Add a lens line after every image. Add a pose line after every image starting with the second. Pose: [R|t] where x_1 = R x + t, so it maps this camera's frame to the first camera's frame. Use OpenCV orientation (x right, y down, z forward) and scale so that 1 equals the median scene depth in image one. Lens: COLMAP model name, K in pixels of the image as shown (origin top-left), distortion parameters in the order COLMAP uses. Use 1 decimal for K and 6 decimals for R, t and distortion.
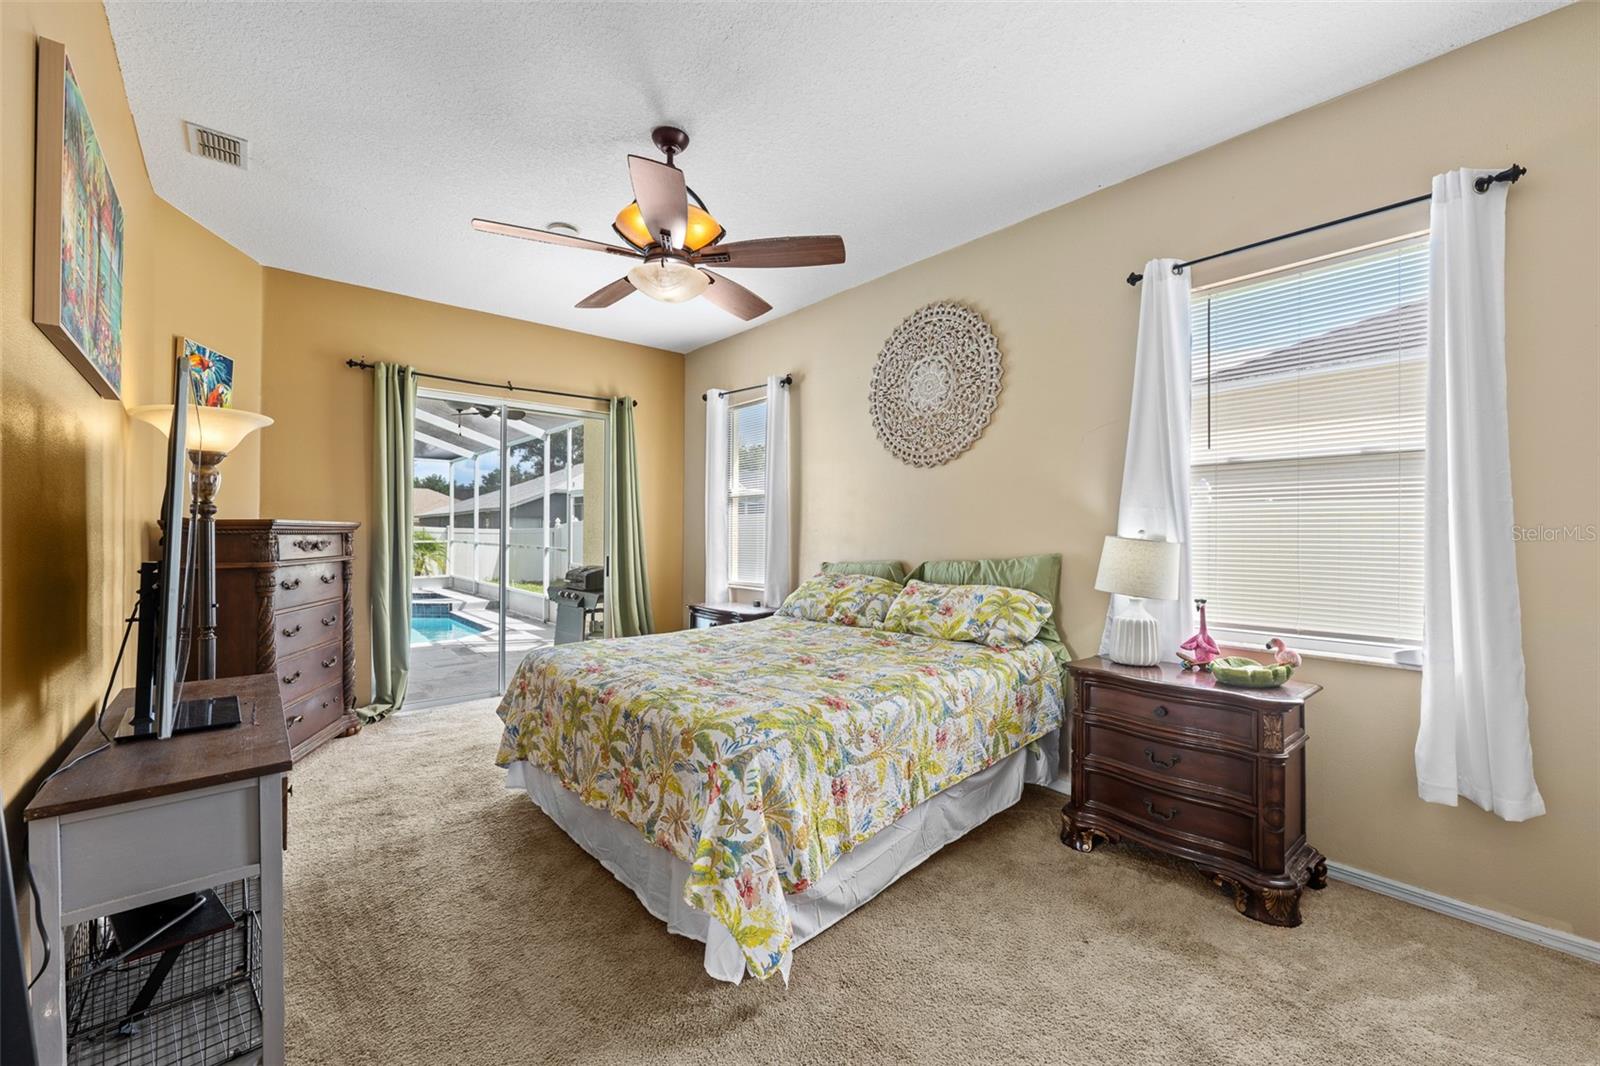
lens RADIAL K [[634.0, 0, 798.9], [0, 634.0, 533.4], [0, 0, 1]] dist [-0.000407, 0.000002]
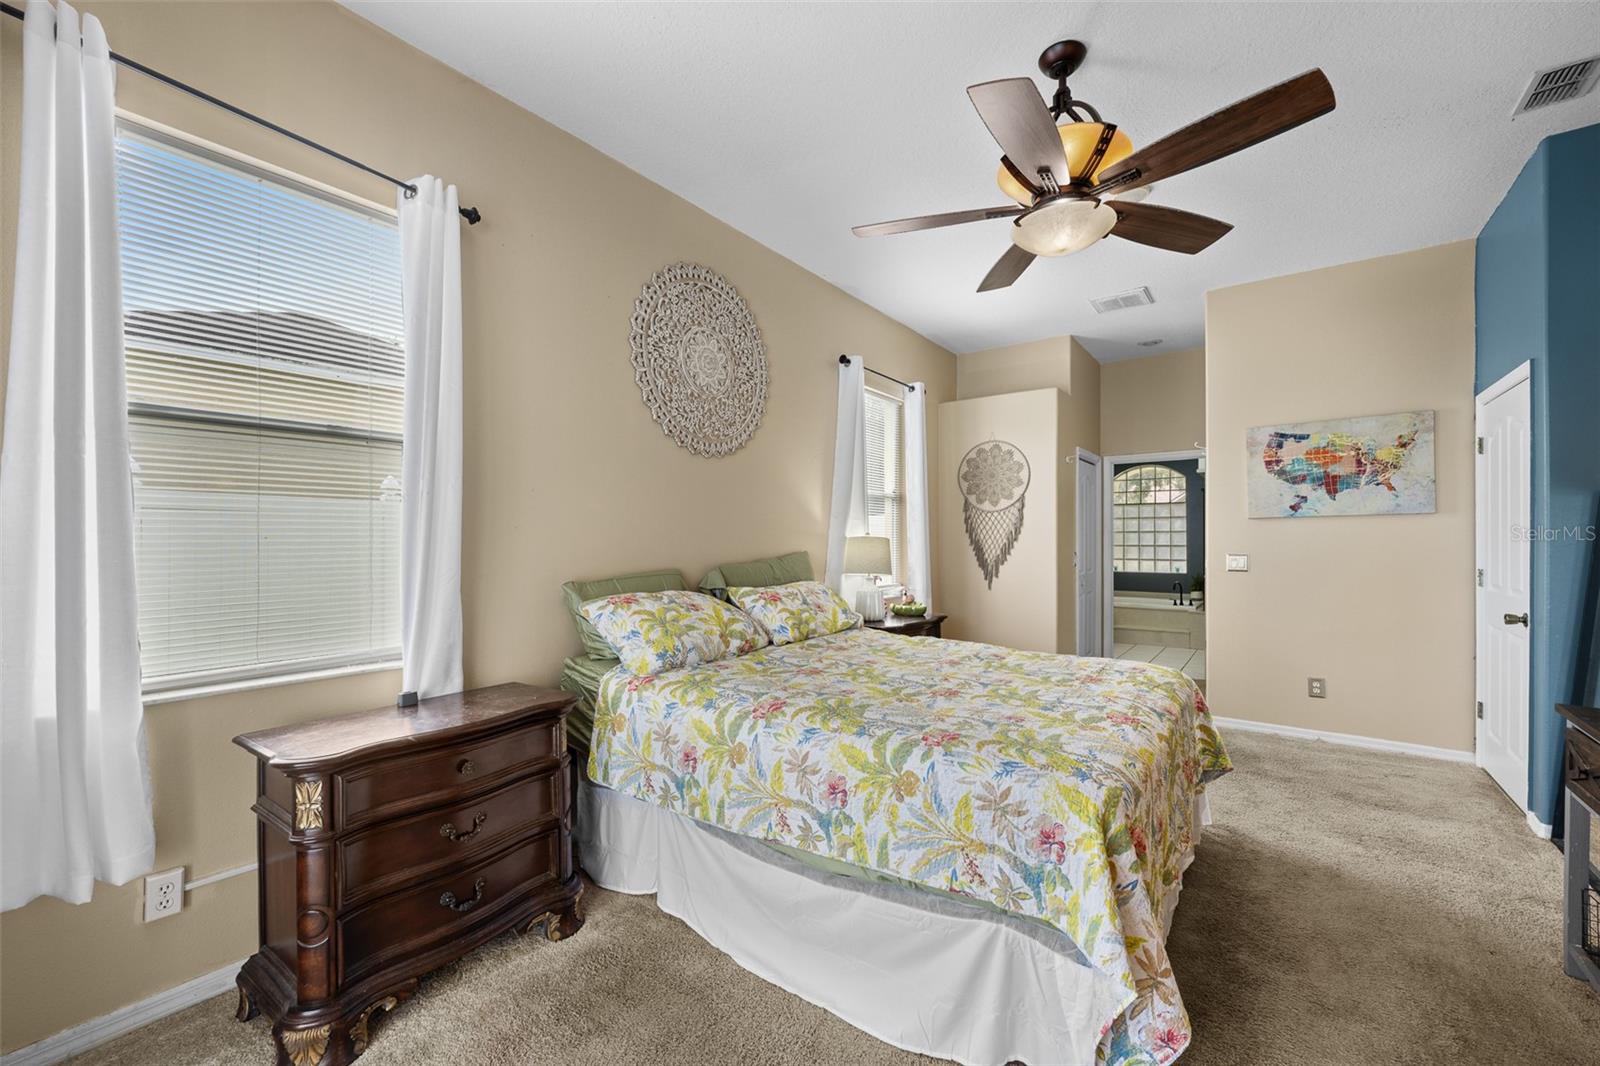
lens RADIAL K [[638.1, 0, 799.6], [0, 638.1, 540.8], [0, 0, 1]] dist [-0.001118, 0.000182]
pose [[-0.201050, -0.003900, 0.979573, -0.934015], [-0.002269, 0.999991, 0.003515, 0.008135], [-0.979578, -0.001516, -0.201057, 1.471091]]
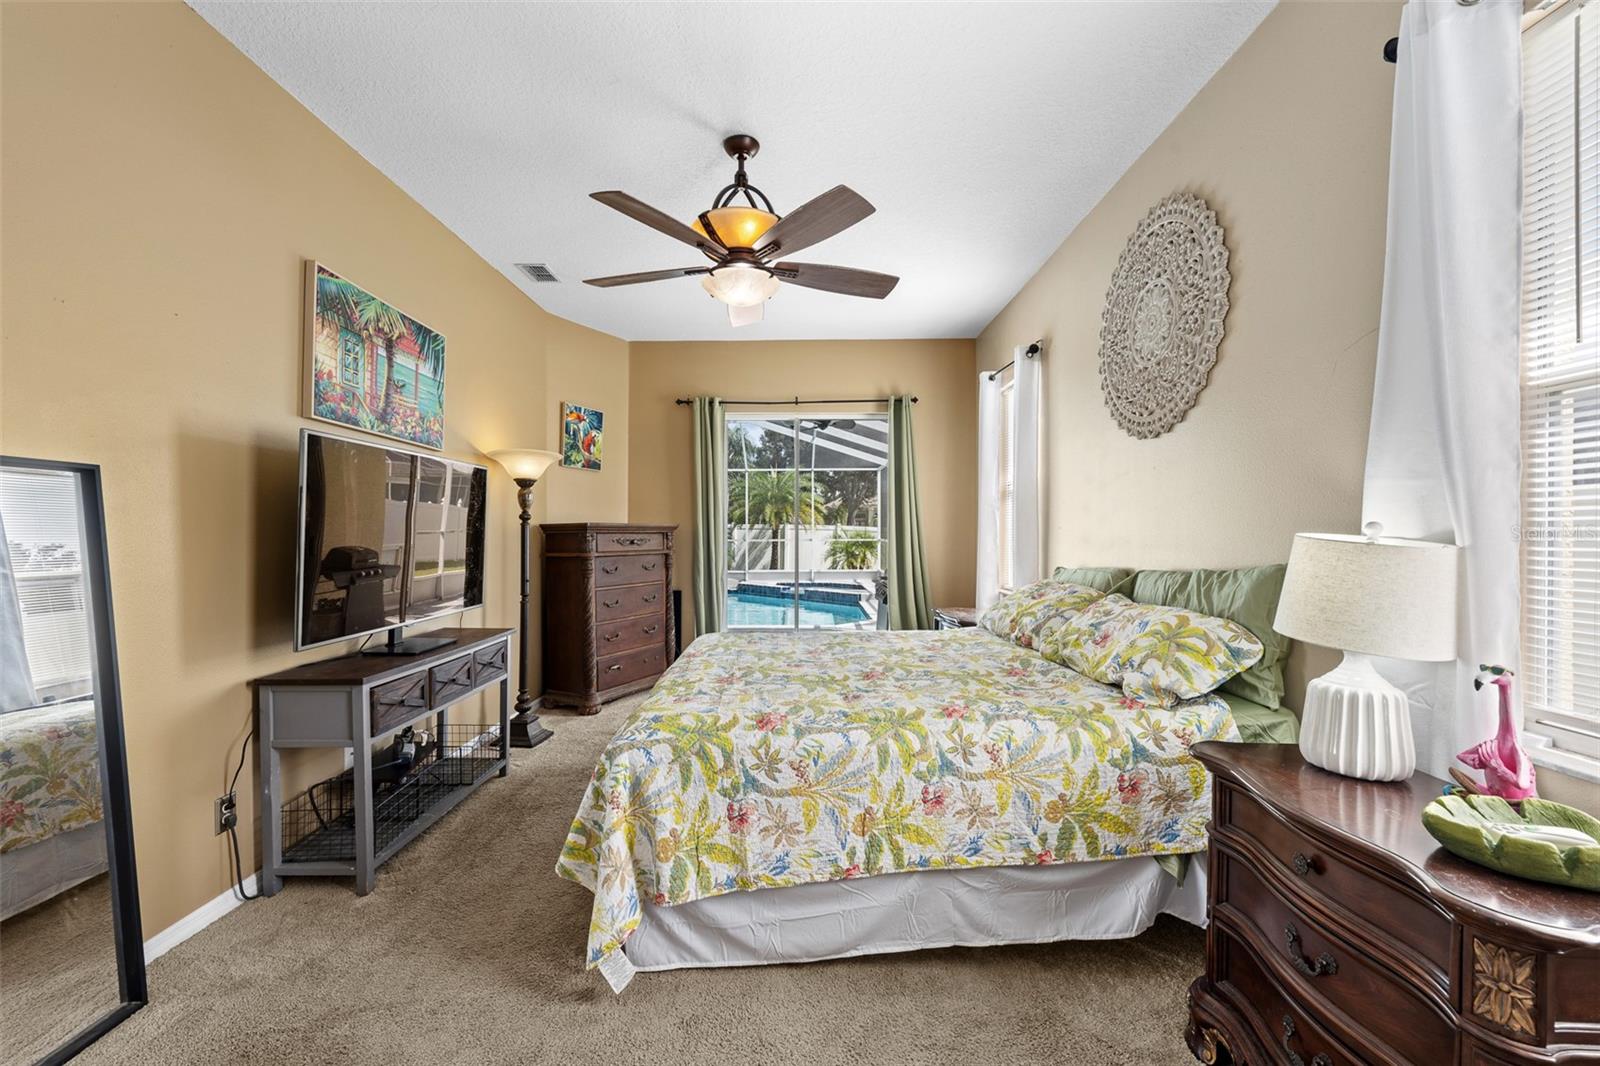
lens RADIAL K [[640.9, 0, 800.0], [0, 640.9, 533.0], [0, 0, 1]] dist [-0.001460, 0.000034]
pose [[0.747170, -0.002531, -0.664629, 0.541120], [0.002839, 0.999996, -0.000616, 0.003000], [0.664627, -0.001427, 0.747174, 0.281701]]
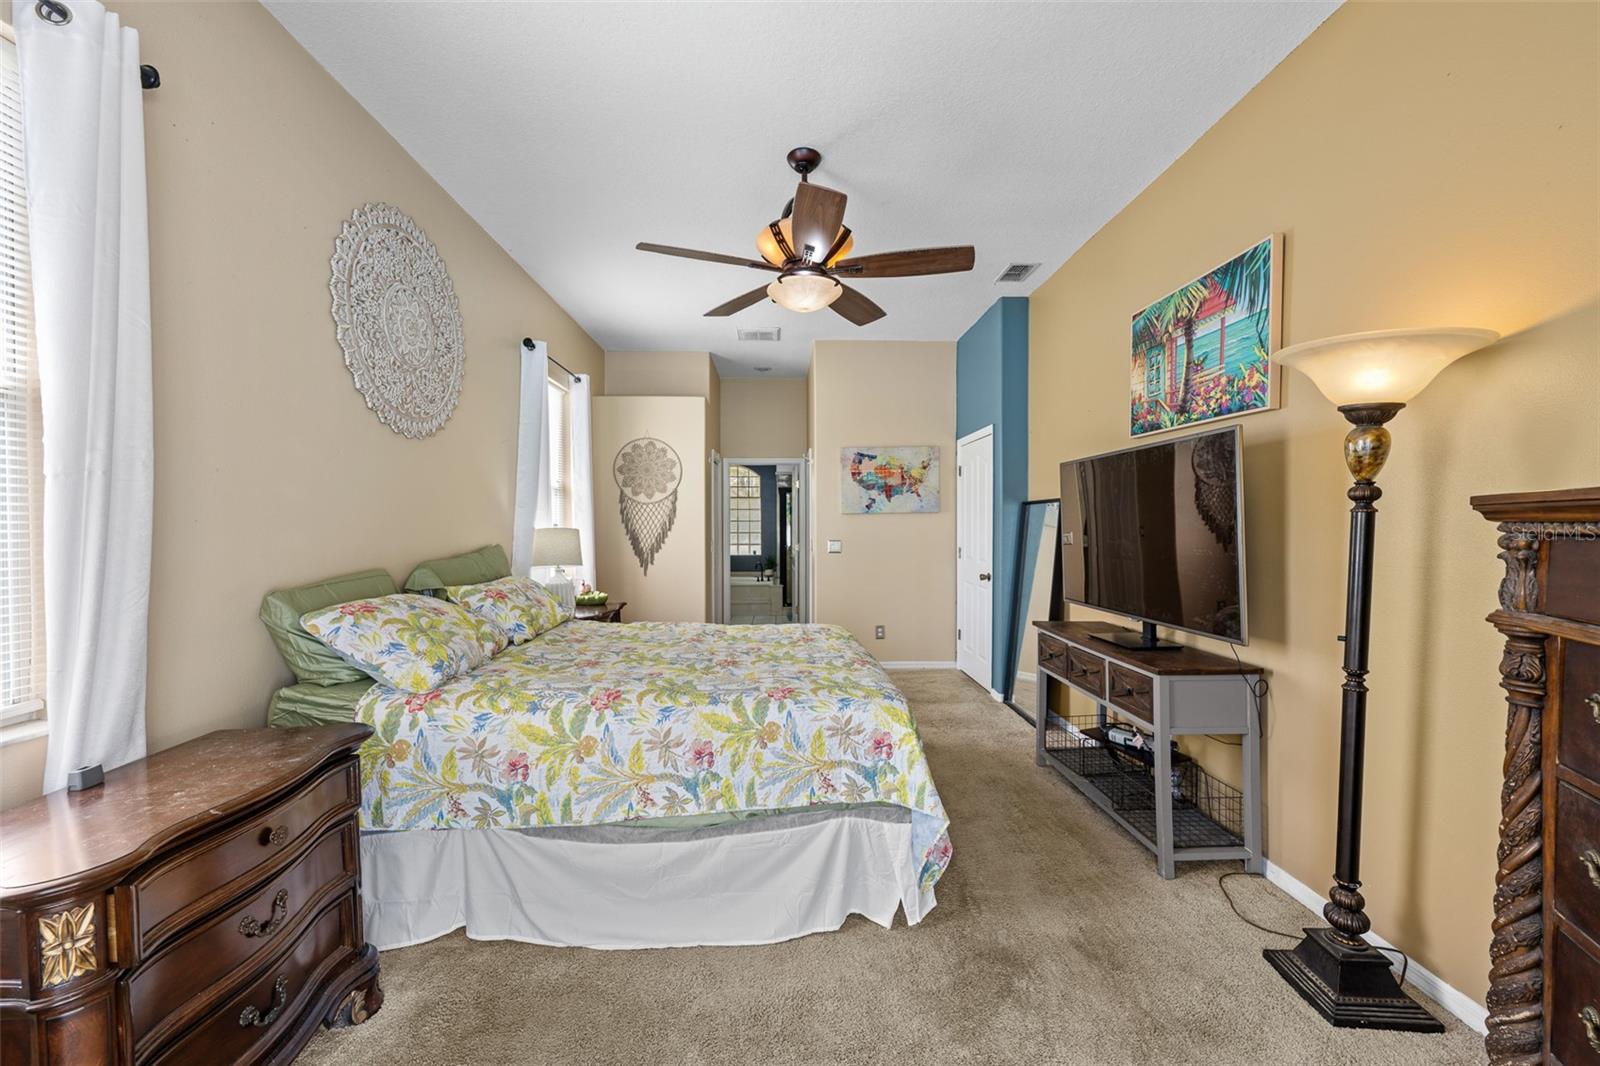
lens RADIAL K [[634.0, 0, 798.9], [0, 634.0, 533.4], [0, 0, 1]] dist [-0.000407, 0.000002]
pose [[-0.771420, -0.008998, 0.636262, -0.863412], [-0.001820, 0.999927, 0.011935, -0.002901], [-0.636323, 0.008049, -0.771380, 1.794710]]
